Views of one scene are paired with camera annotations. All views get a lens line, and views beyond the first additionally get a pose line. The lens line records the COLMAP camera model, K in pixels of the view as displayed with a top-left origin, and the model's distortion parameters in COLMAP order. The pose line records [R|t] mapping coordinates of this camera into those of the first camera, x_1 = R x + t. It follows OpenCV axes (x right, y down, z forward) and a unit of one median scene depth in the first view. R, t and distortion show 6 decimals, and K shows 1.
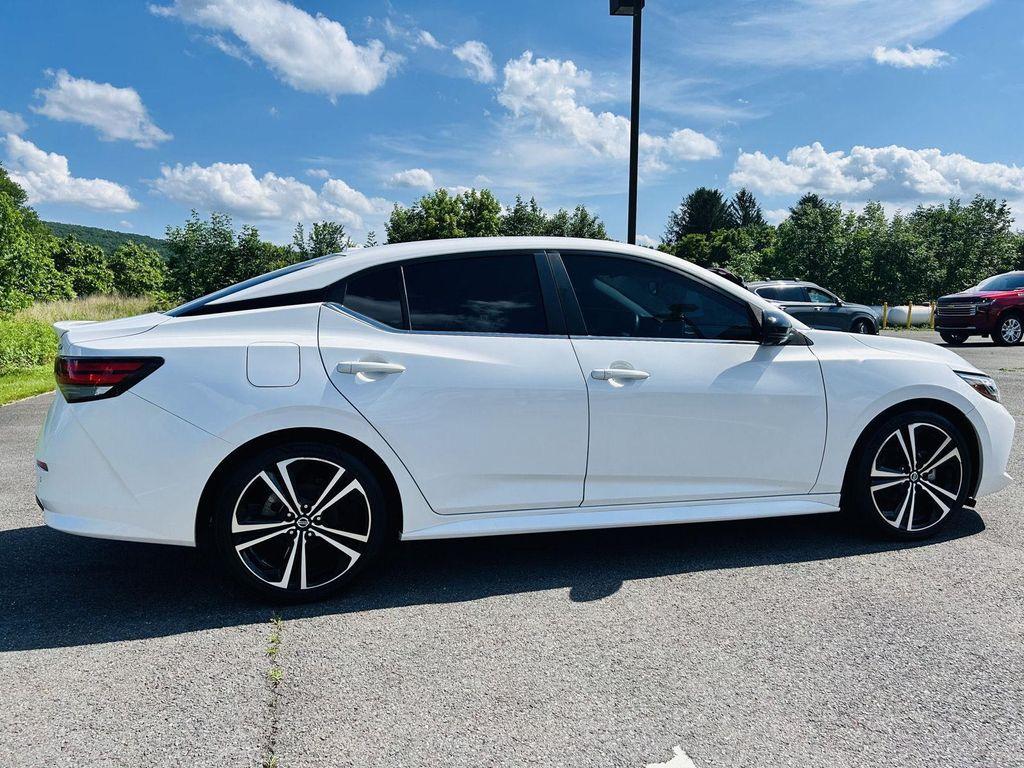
lens RADIAL K [[770.9, 0, 501.4], [0, 770.9, 368.5], [0, 0, 1]] dist [0.046409, -0.051516]
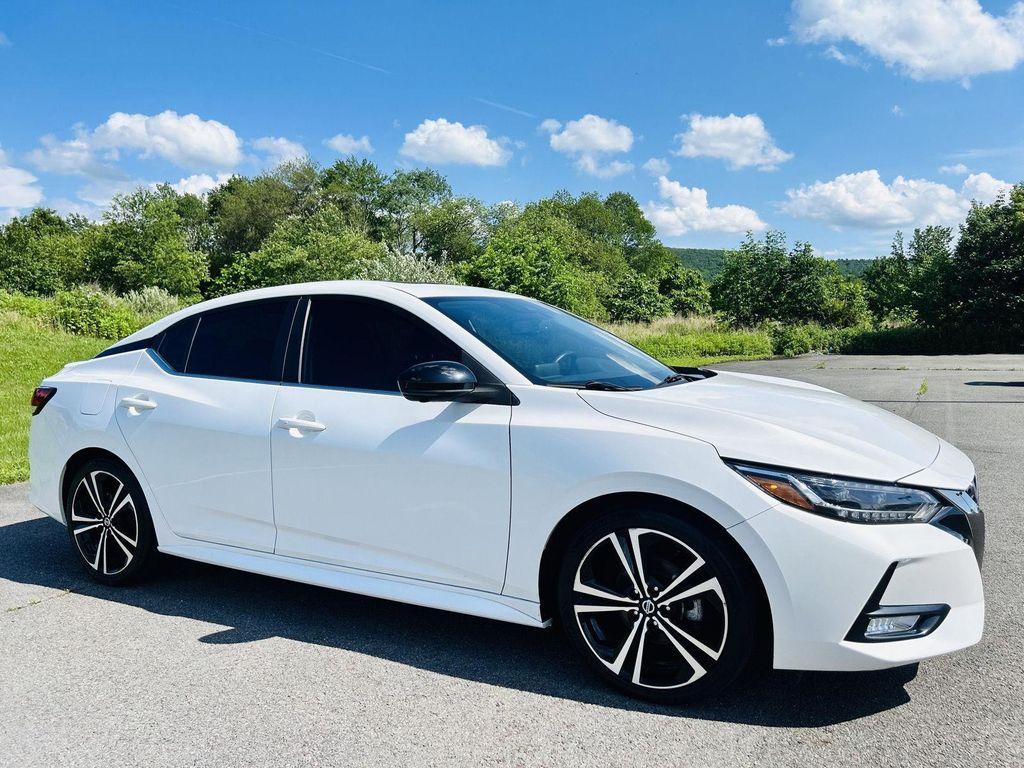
lens RADIAL K [[770.9, 0, 502.9], [0, 770.9, 385.0], [0, 0, 1]] dist [0.046409, -0.051516]
pose [[0.729056, 0.040462, -0.683257, 0.899953], [-0.039926, 0.999065, 0.016561, -0.061541], [0.683289, 0.015206, 0.729990, 0.418871]]
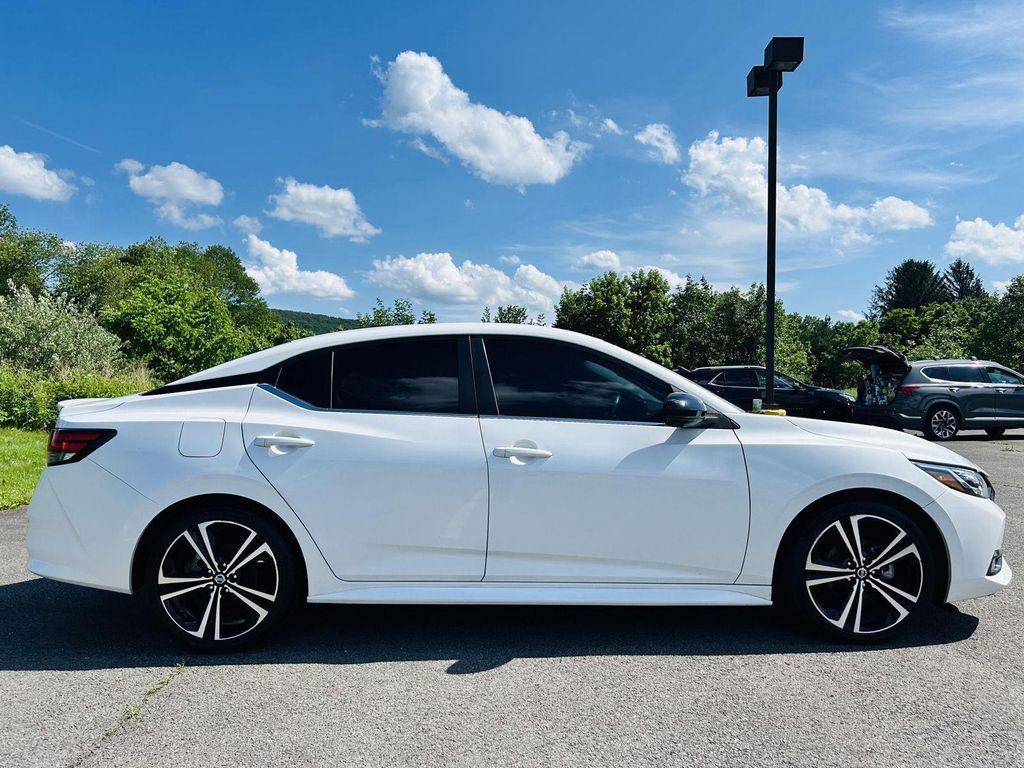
lens RADIAL K [[770.9, 0, 505.1], [0, 770.9, 384.1], [0, 0, 1]] dist [0.046409, -0.051516]
pose [[0.972545, 0.003488, -0.232687, 0.334772], [-0.022600, 0.996577, -0.079521, -0.001766], [0.231614, 0.082597, 0.969295, -0.012291]]
